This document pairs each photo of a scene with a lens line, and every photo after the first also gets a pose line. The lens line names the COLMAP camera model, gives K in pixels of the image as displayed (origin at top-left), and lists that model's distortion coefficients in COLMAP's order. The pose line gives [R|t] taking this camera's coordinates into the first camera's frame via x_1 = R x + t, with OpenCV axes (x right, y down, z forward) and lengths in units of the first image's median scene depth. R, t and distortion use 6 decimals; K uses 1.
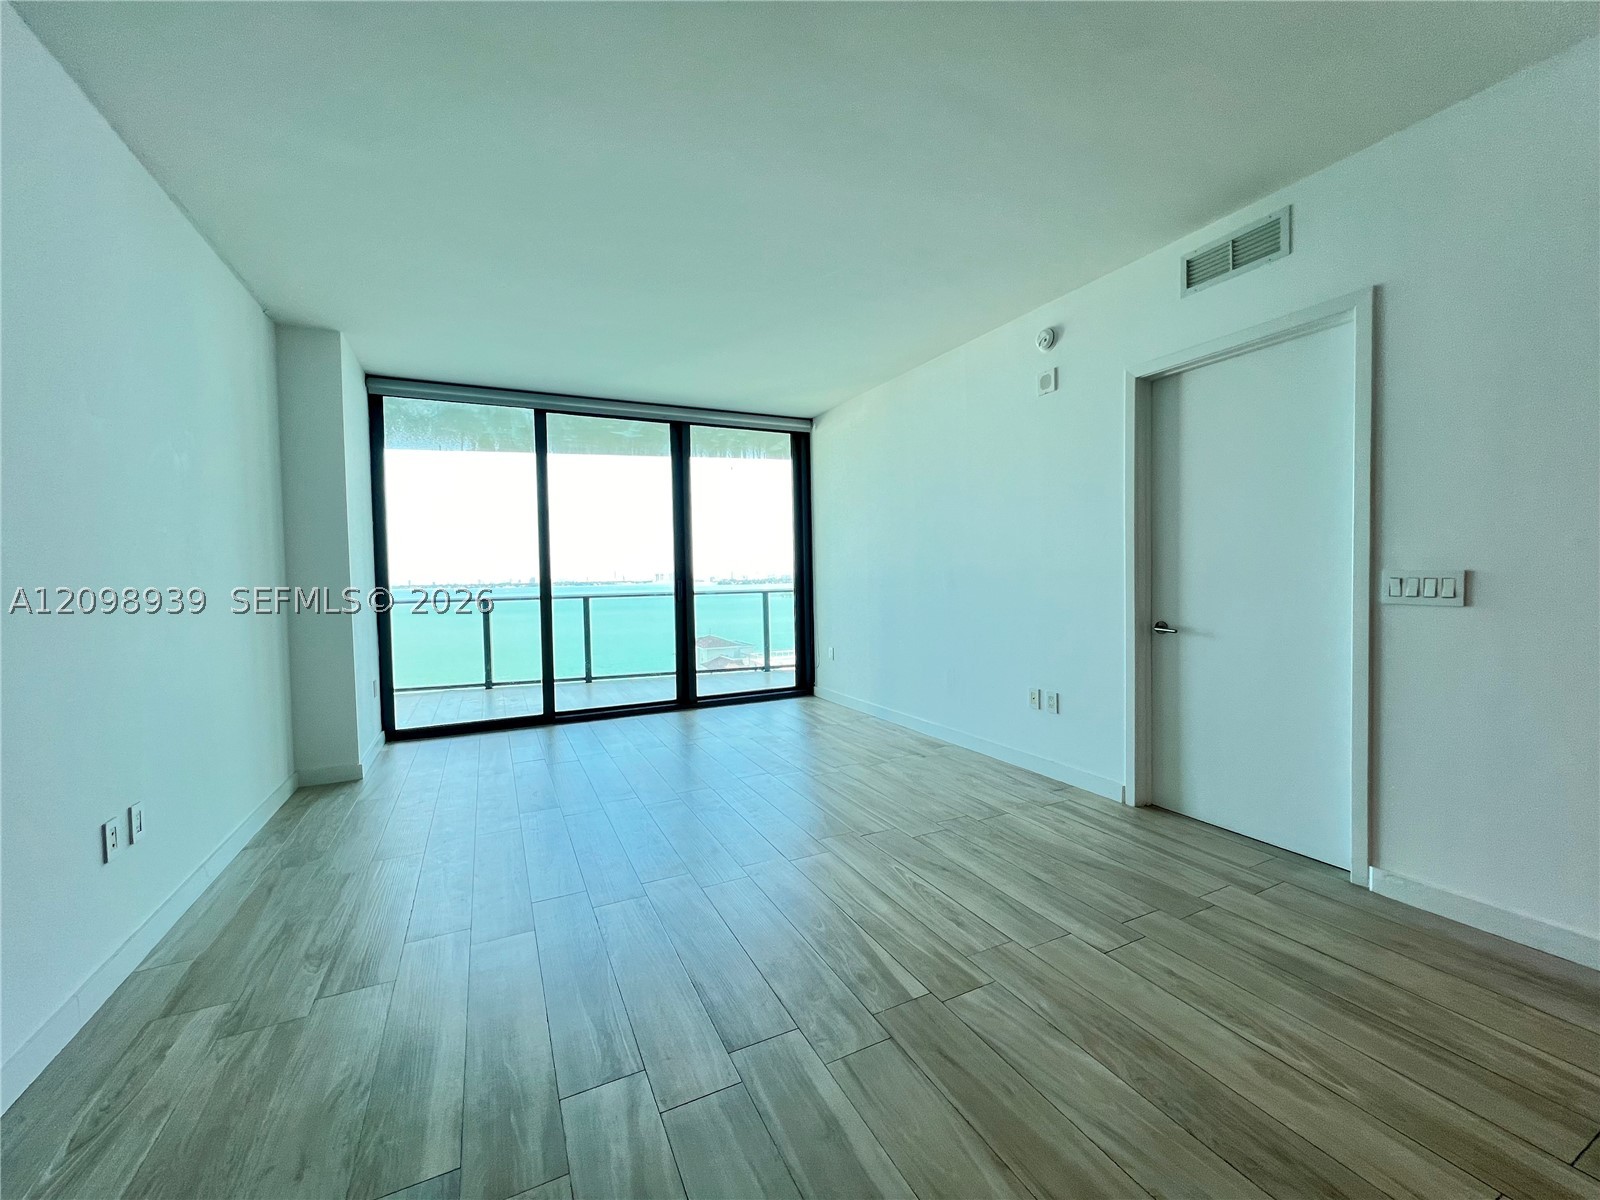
lens RADIAL K [[638.1, 0, 797.9], [0, 638.1, 596.1], [0, 0, 1]] dist [-0.002988, 0.001085]
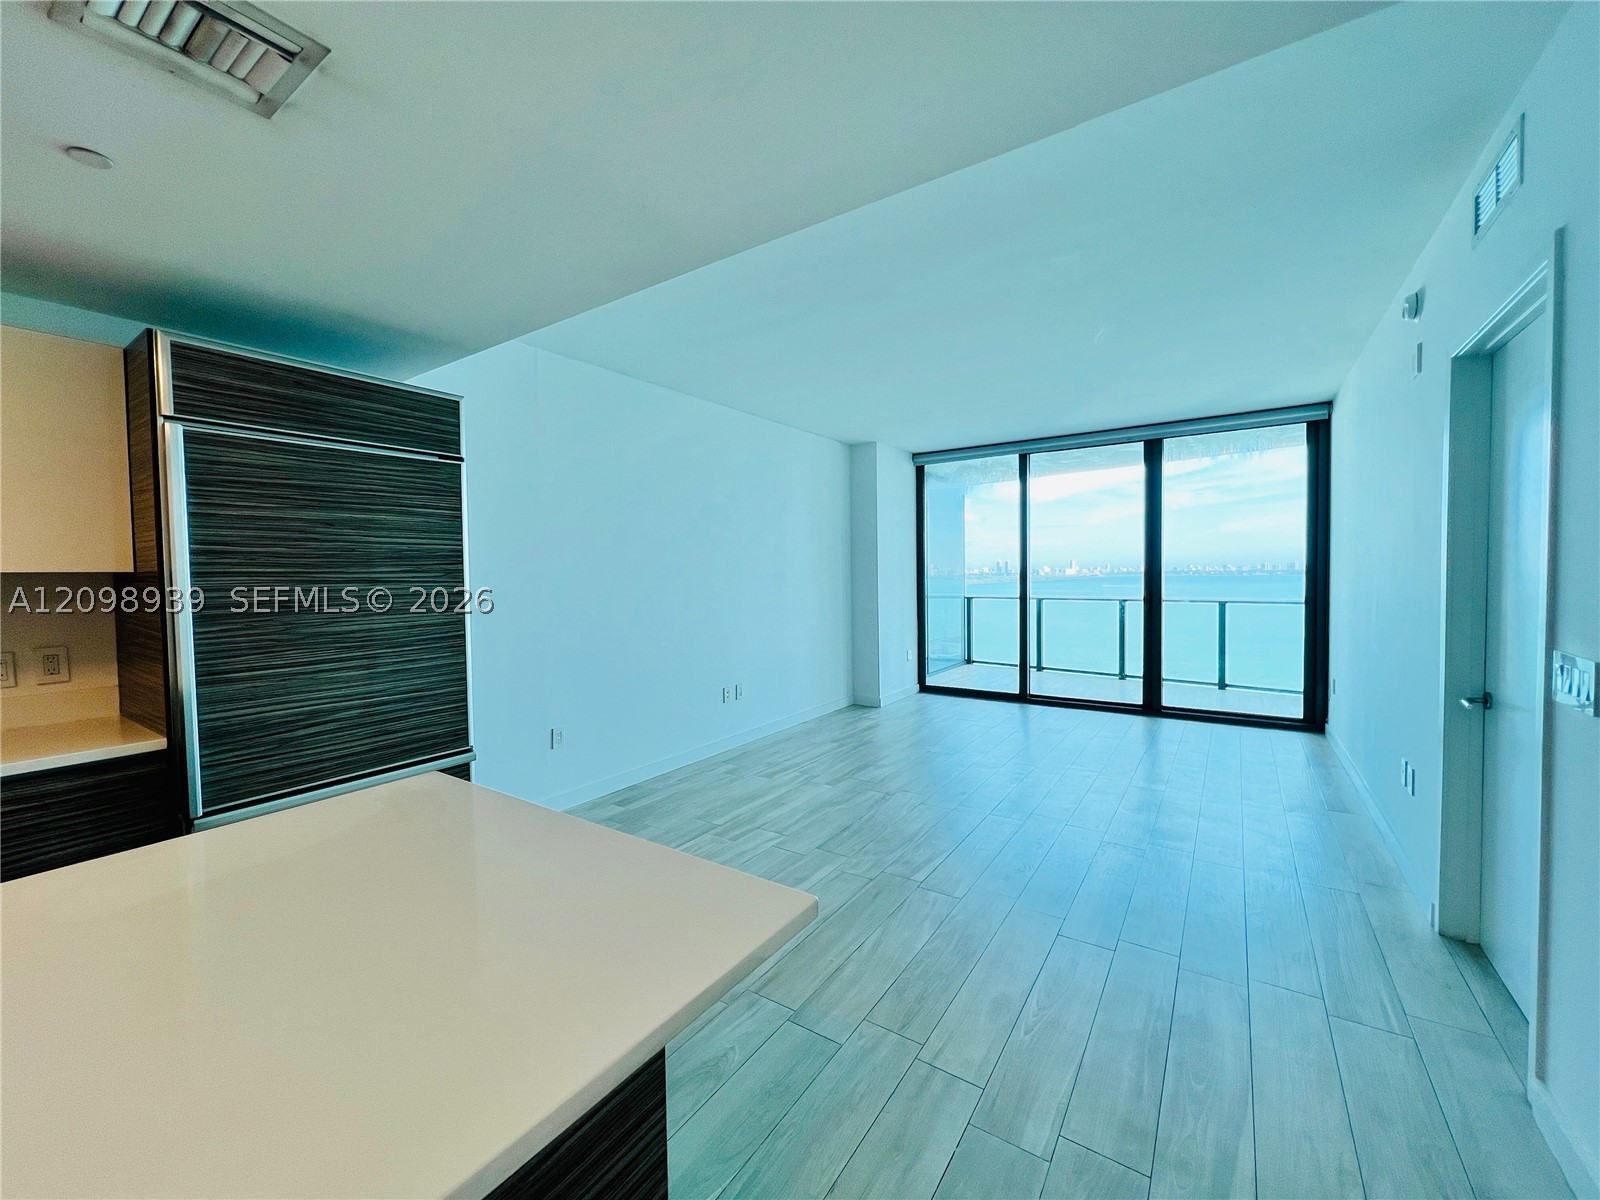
lens RADIAL K [[638.1, 0, 798.8], [0, 638.1, 595.7], [0, 0, 1]] dist [-0.002988, 0.001085]
pose [[0.496127, 0.043142, -0.867178, 0.665362], [-0.024569, 0.999062, 0.035646, -0.061882], [0.867903, 0.003621, 0.496721, -0.020406]]
